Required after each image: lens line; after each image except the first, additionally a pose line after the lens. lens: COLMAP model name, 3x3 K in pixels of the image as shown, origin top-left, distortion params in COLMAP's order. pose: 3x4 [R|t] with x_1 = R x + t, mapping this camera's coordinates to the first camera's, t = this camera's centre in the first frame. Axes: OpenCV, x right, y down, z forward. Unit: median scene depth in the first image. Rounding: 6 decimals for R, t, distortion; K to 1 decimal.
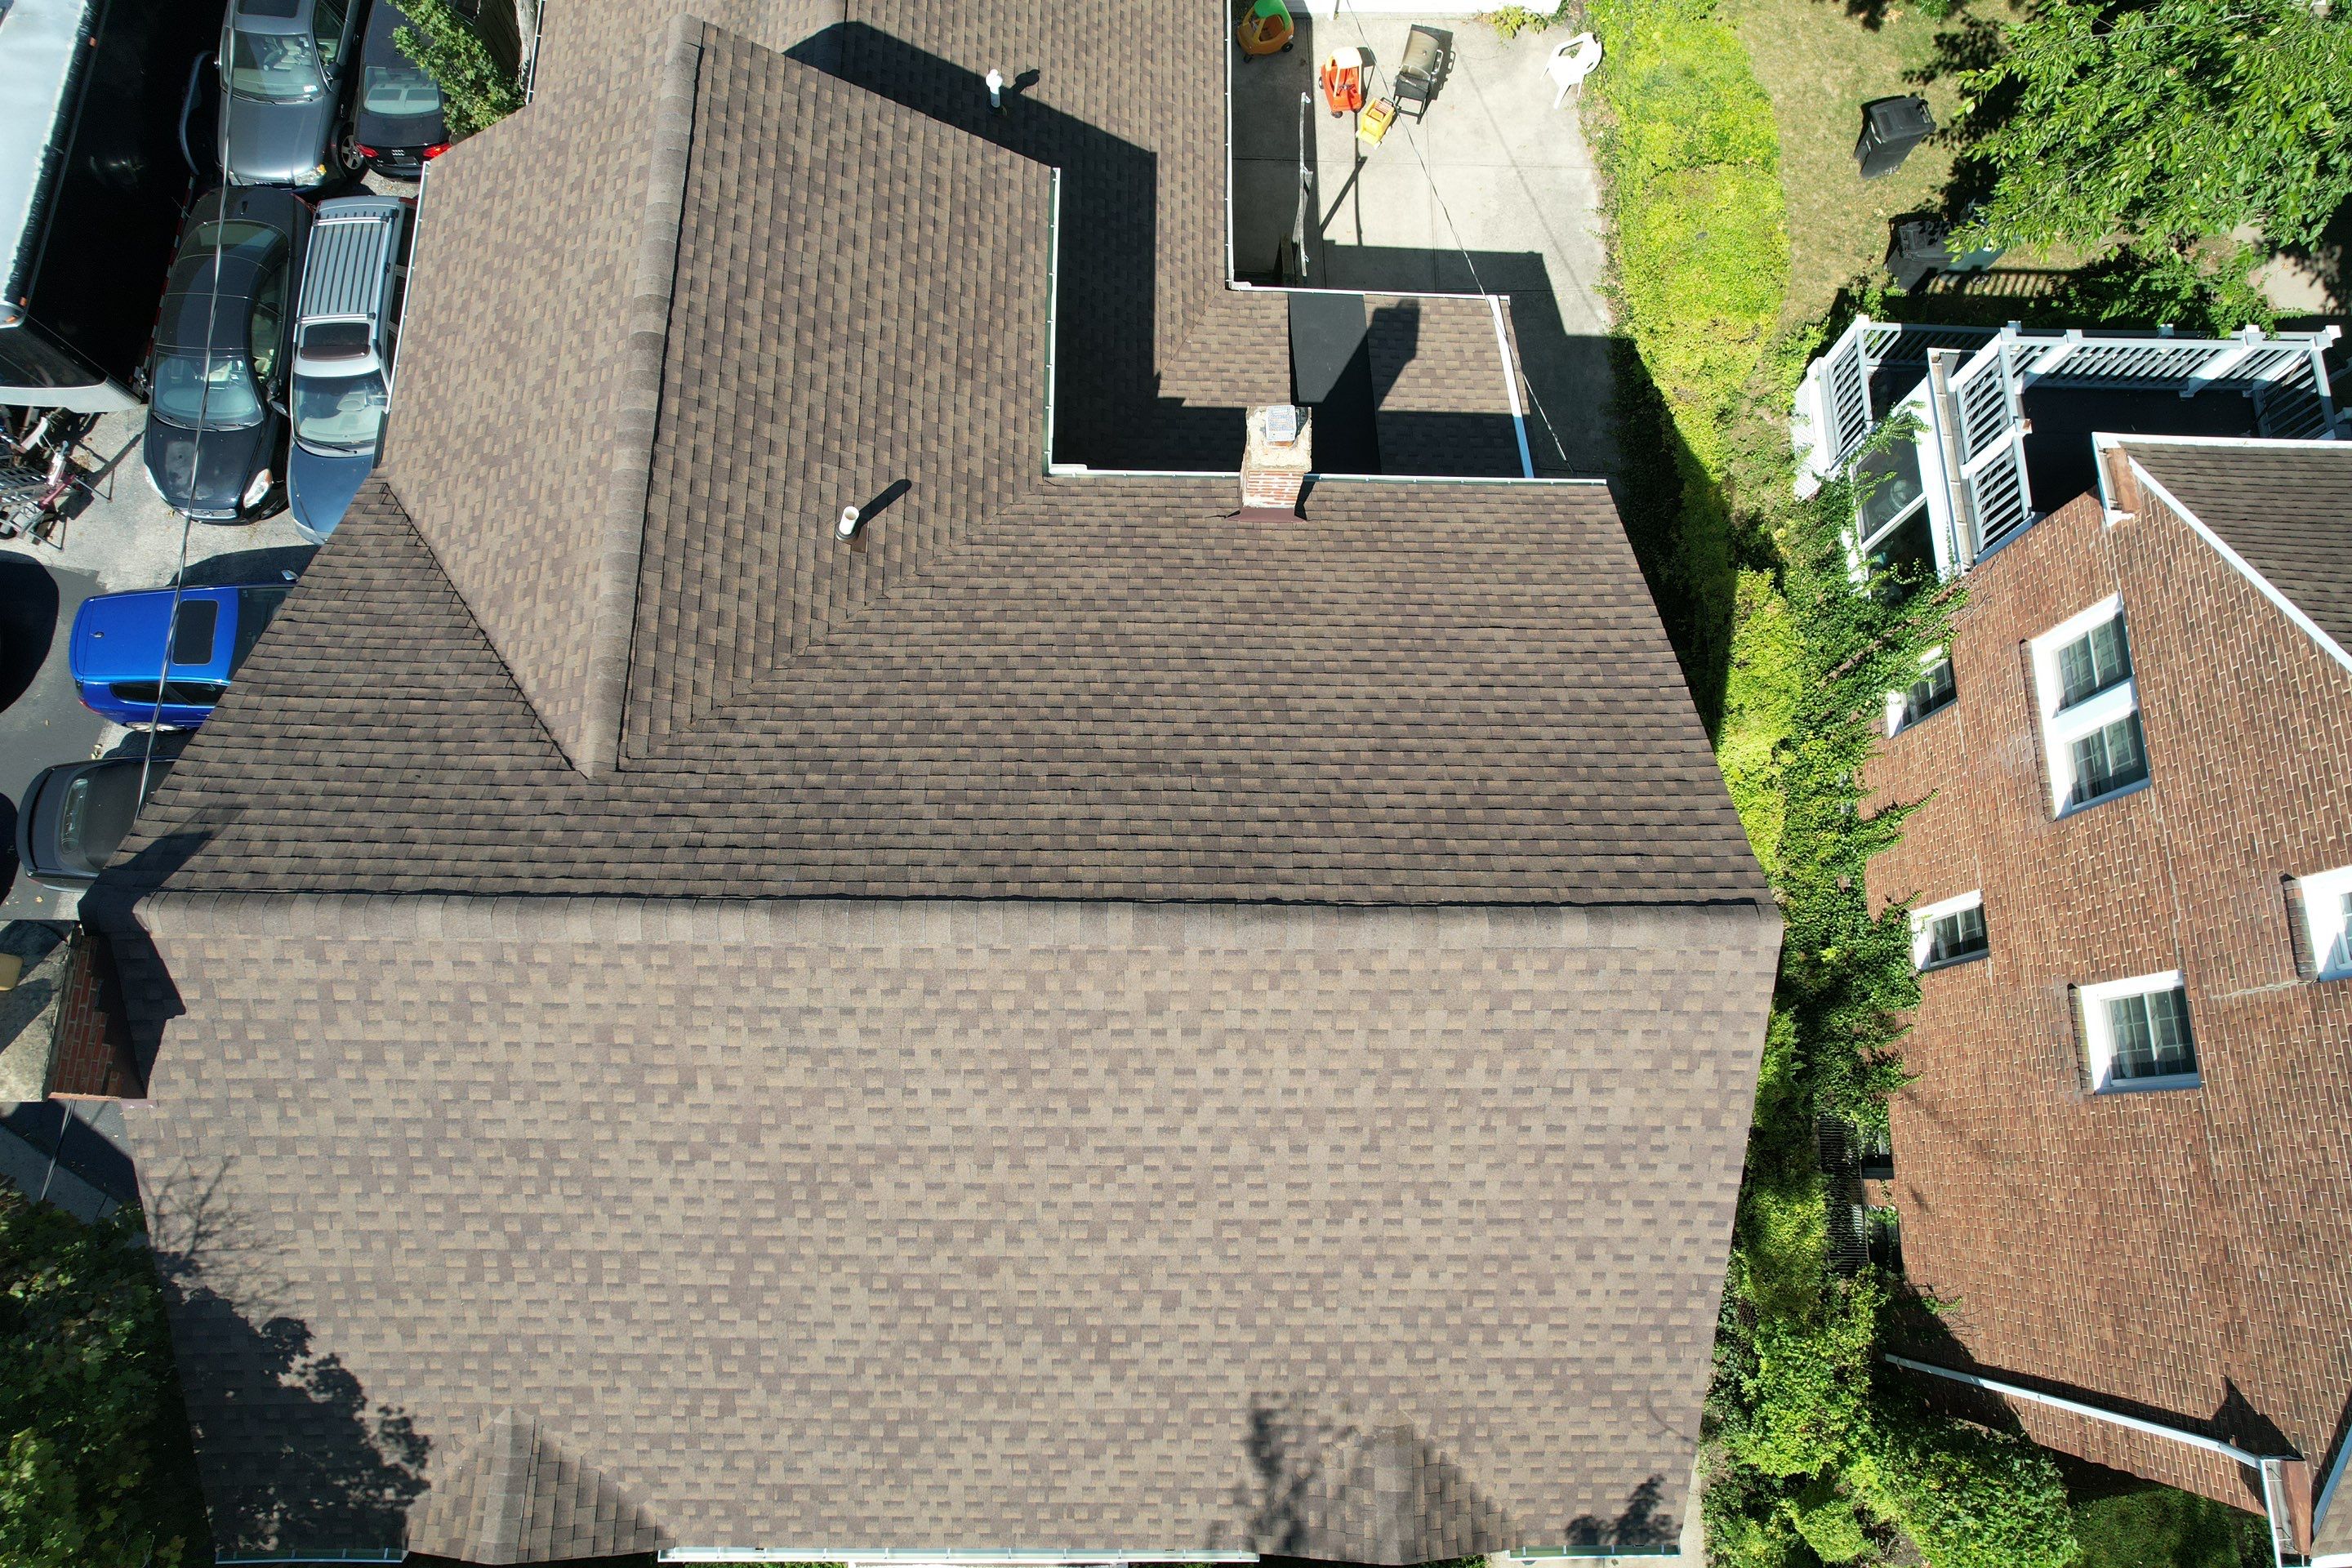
lens RADIAL K [[1516.3, 0, 1173.2], [0, 1516.3, 787.9], [0, 0, 1]] dist [-0.078658, 0.069812]
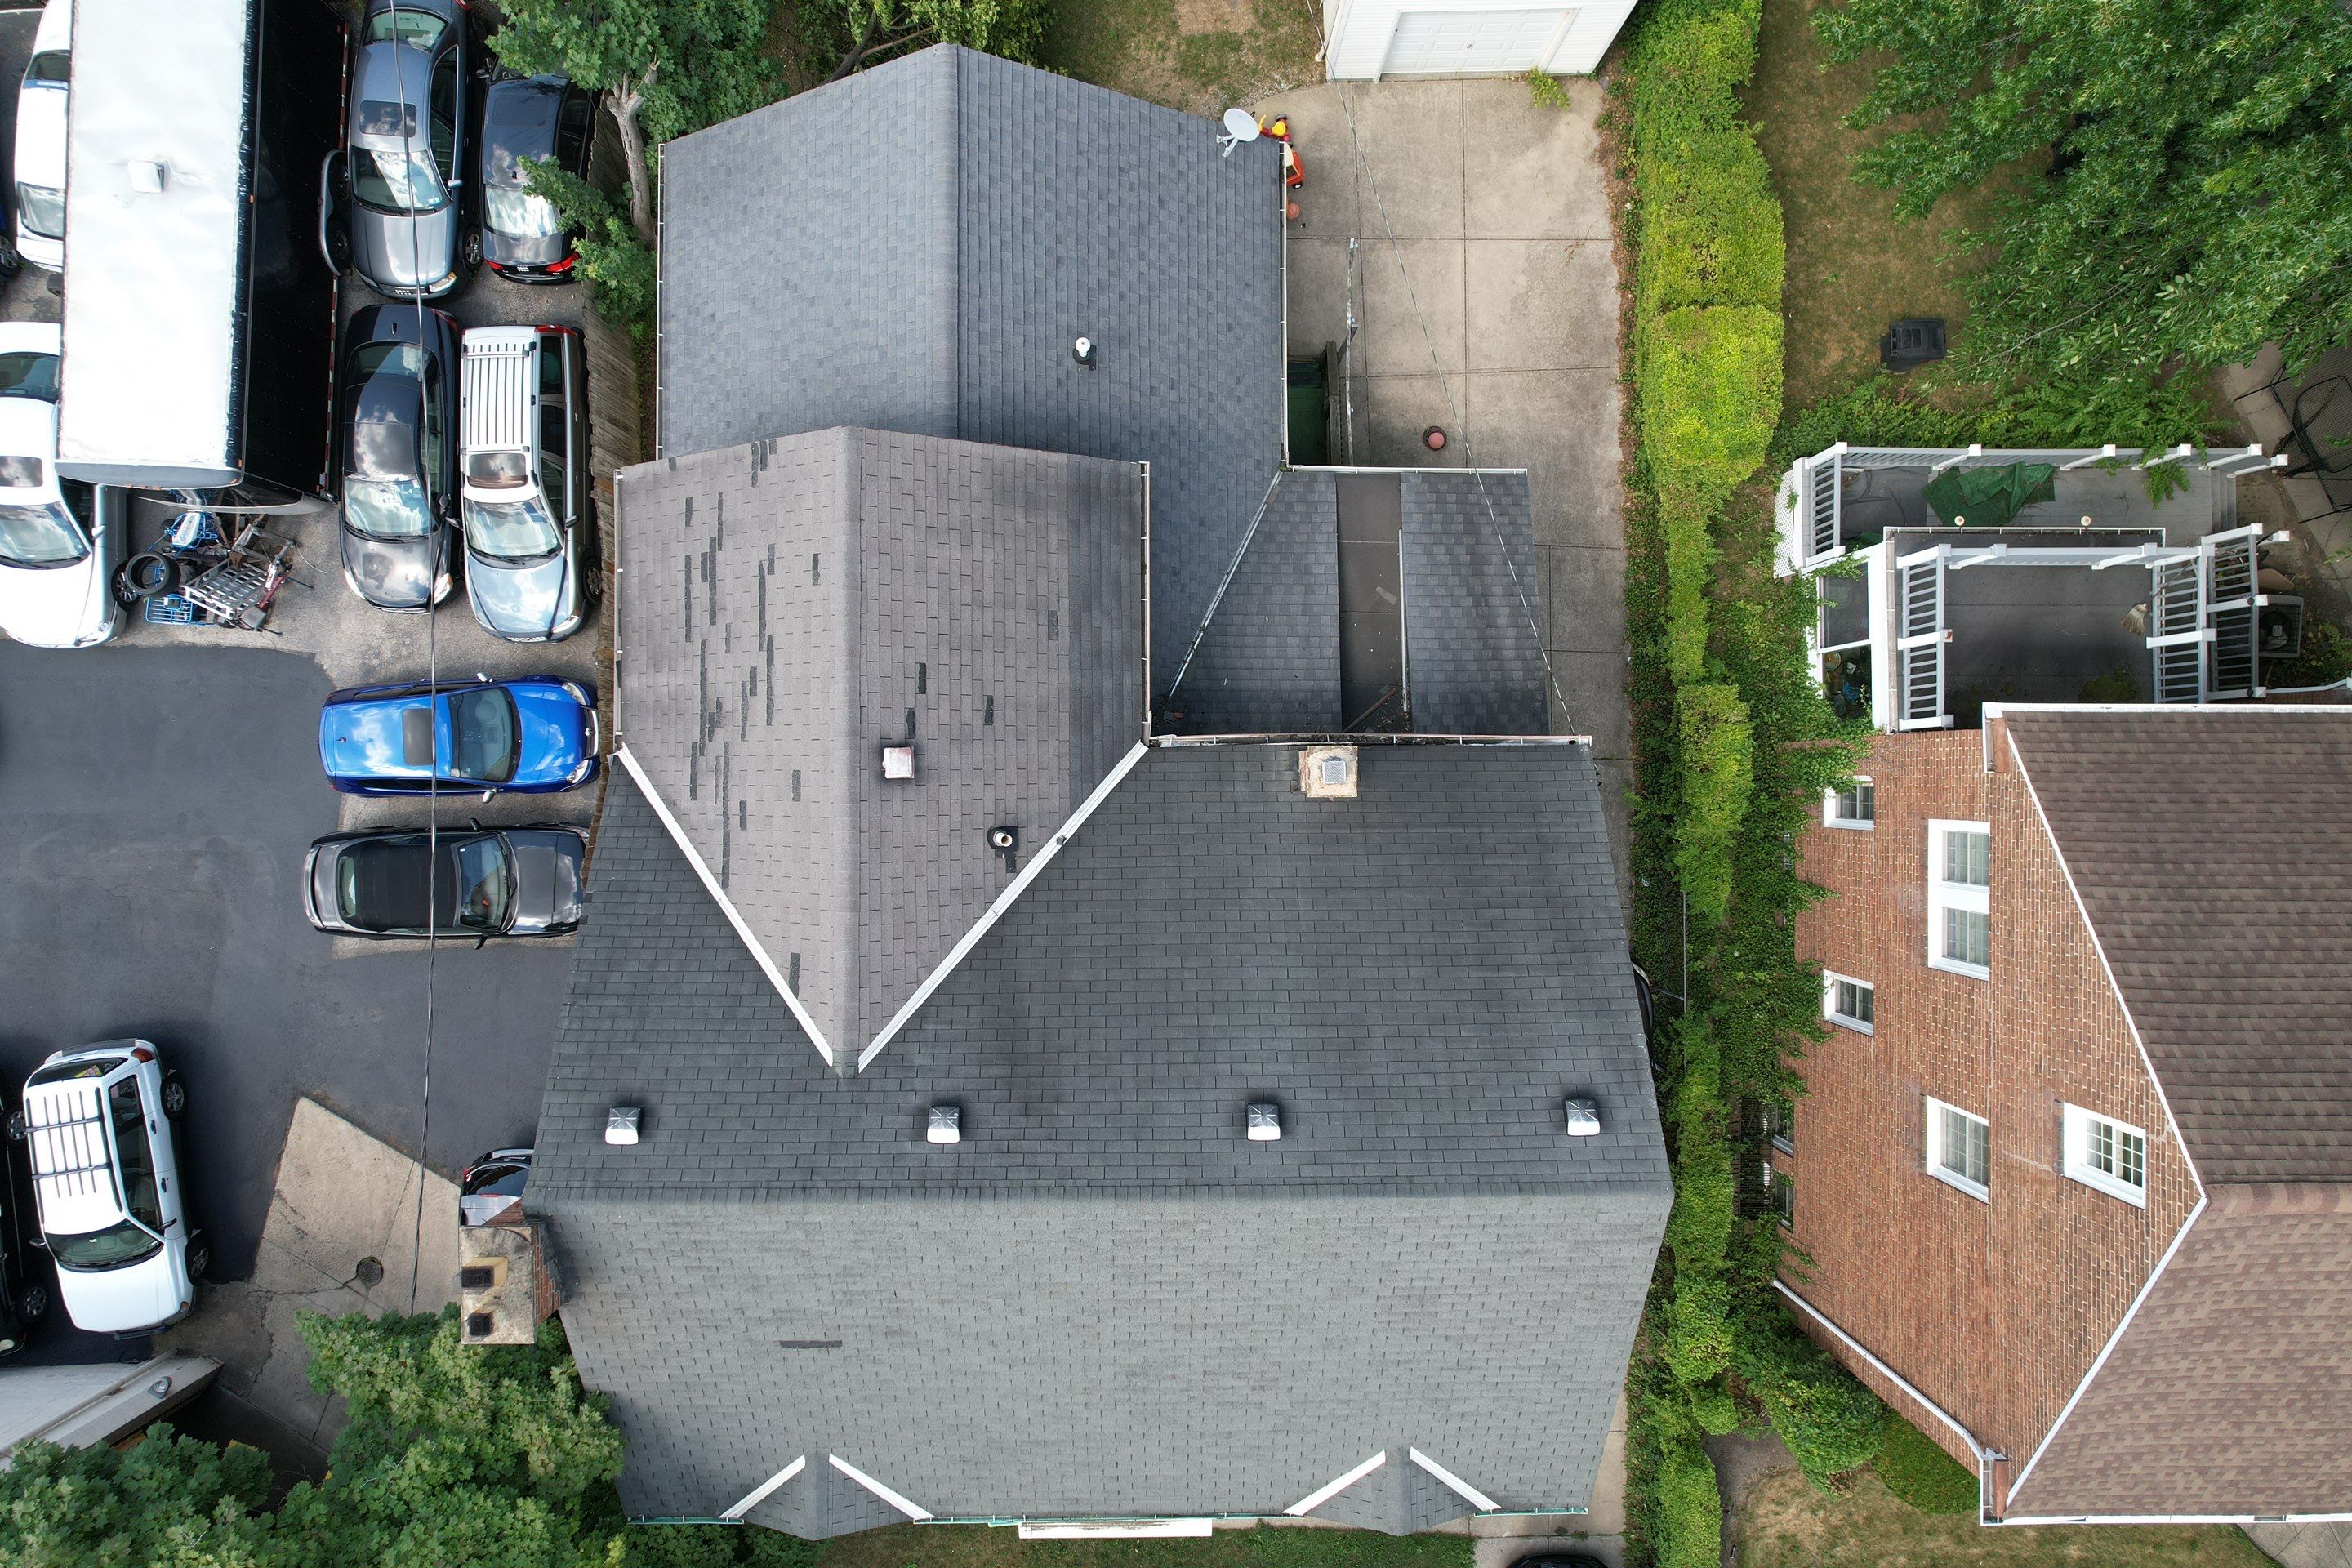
lens RADIAL K [[1516.3, 0, 1172.1], [0, 1516.3, 794.2], [0, 0, 1]] dist [-0.078658, 0.069812]
pose [[0.999881, -0.008447, -0.012934, -0.049844], [0.011425, 0.967895, 0.251096, -0.522493], [0.010398, -0.251214, 0.967876, -0.255137]]
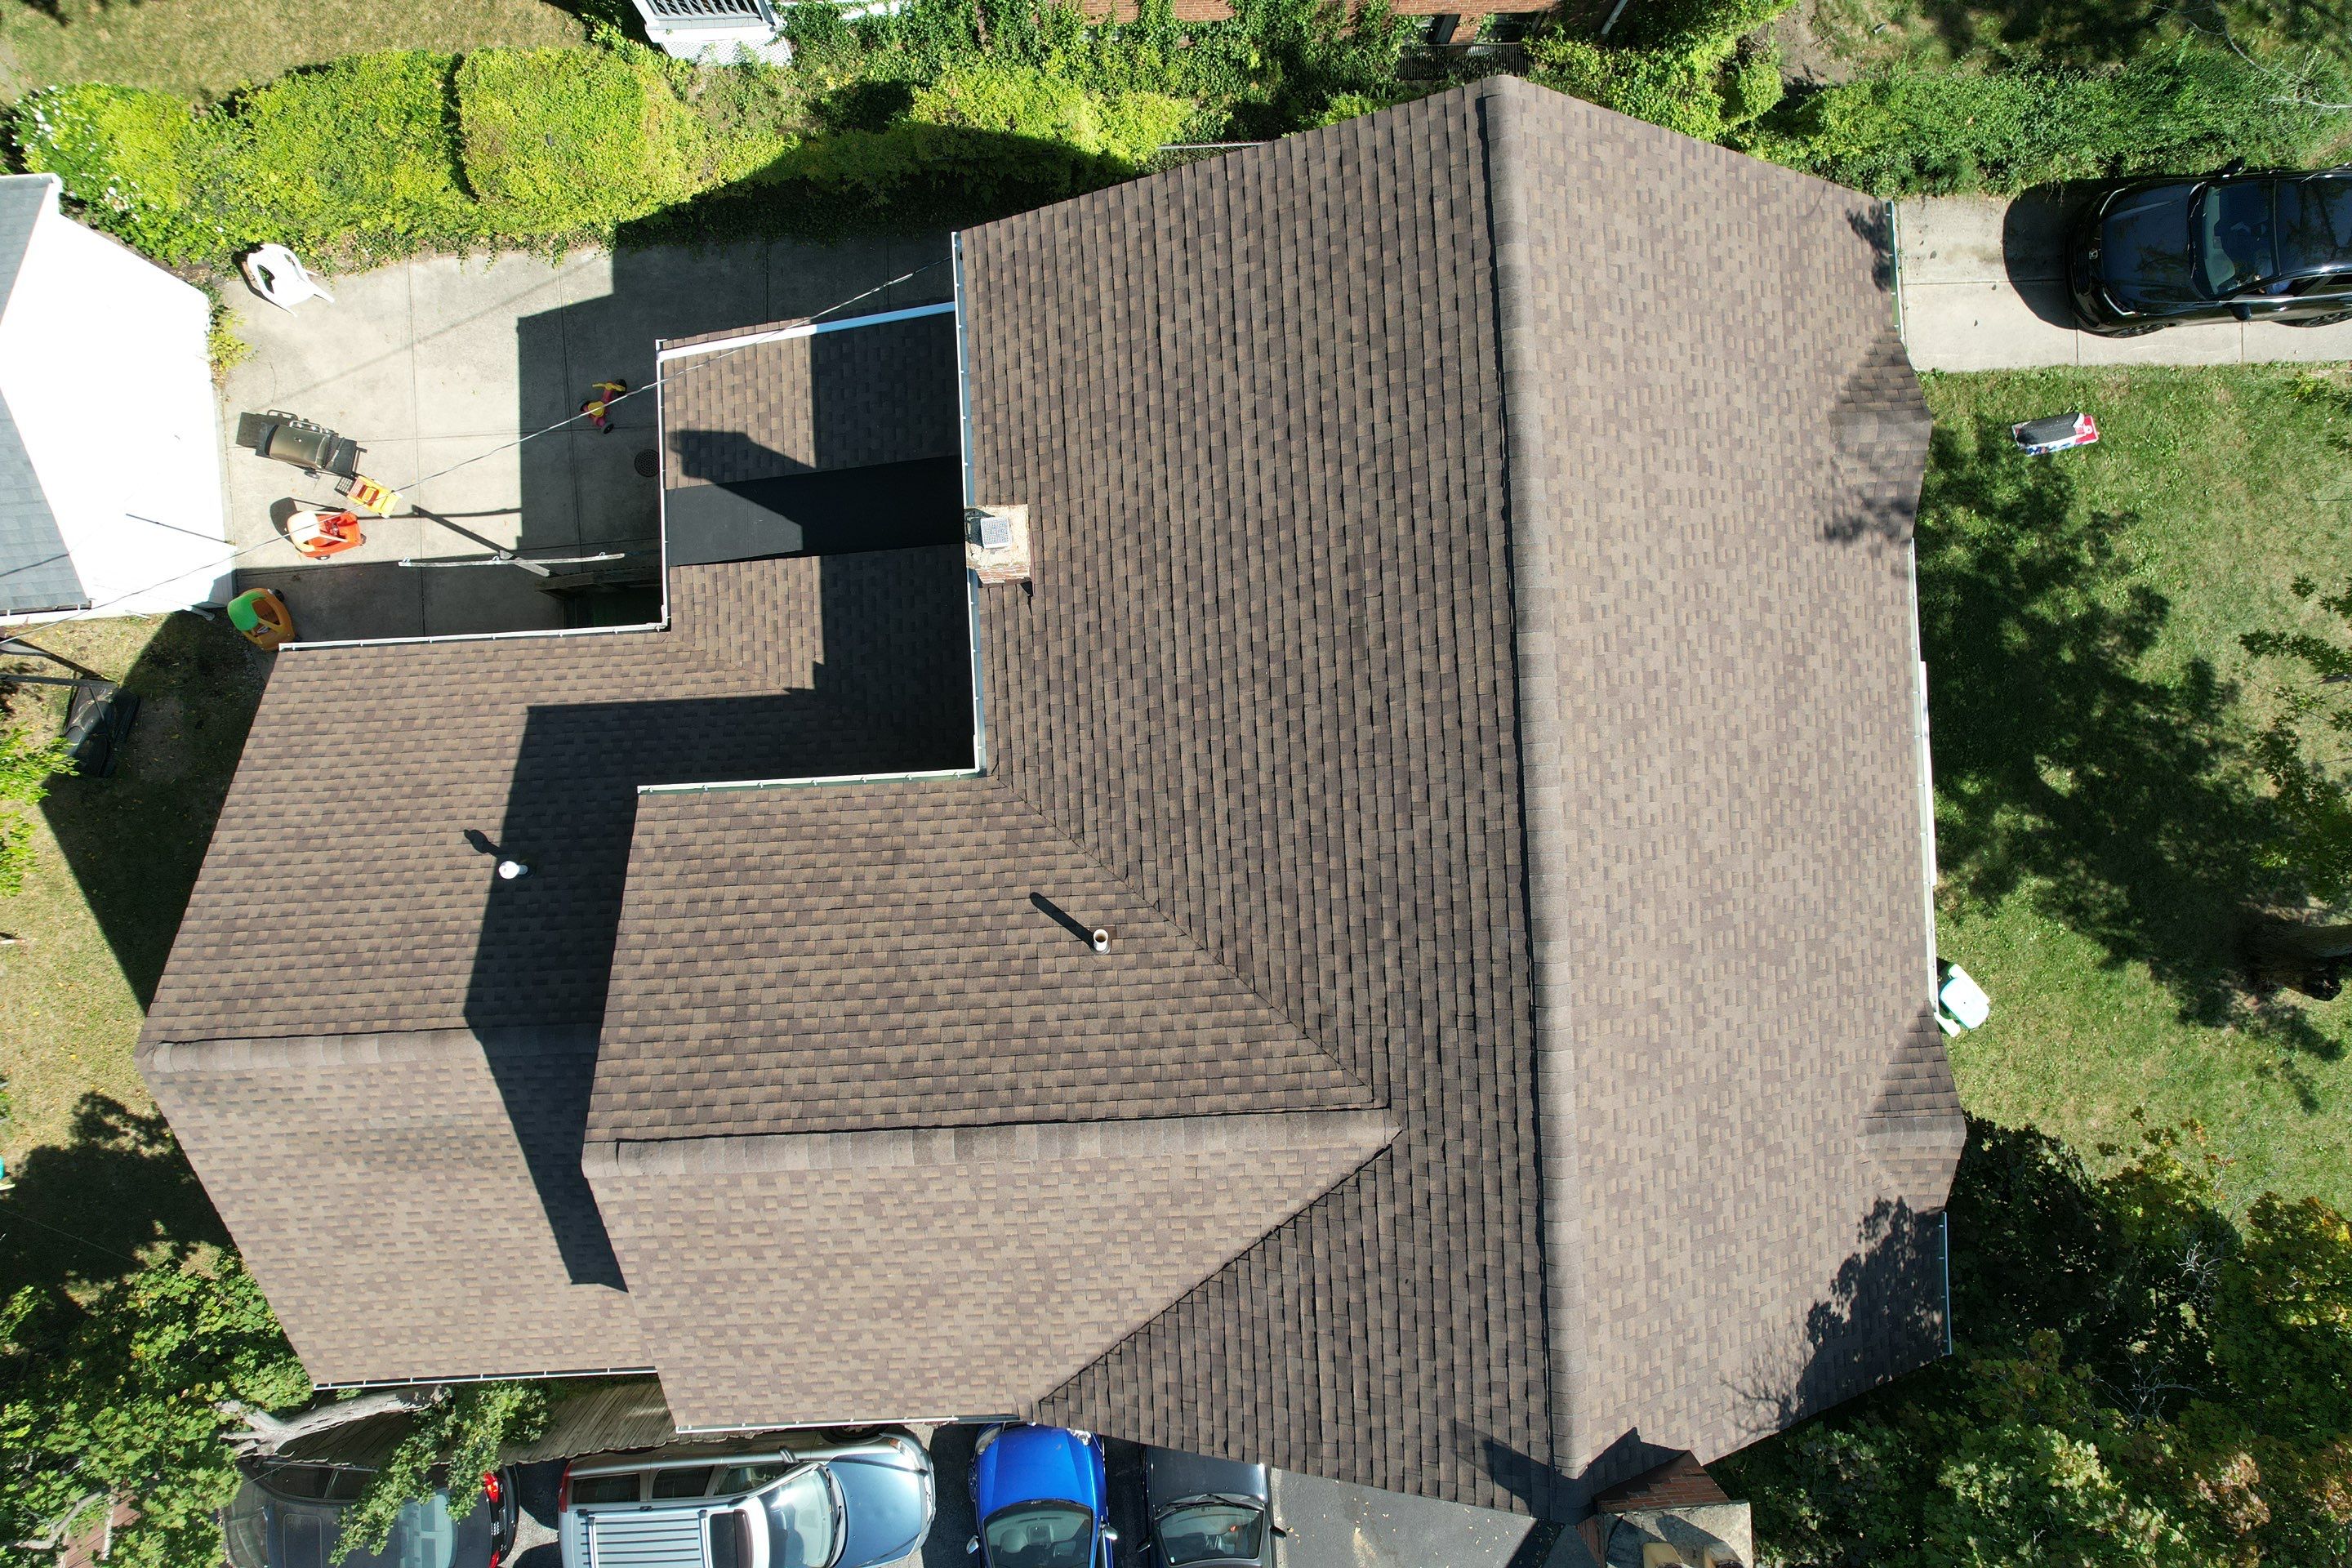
lens RADIAL K [[1516.3, 0, 1174.2], [0, 1516.3, 789.9], [0, 0, 1]] dist [-0.078658, 0.069812]
pose [[-0.052559, -0.998252, -0.027027, -0.079988], [0.960120, -0.057957, 0.273517, -0.395718], [-0.274605, -0.011574, 0.961487, -0.035587]]
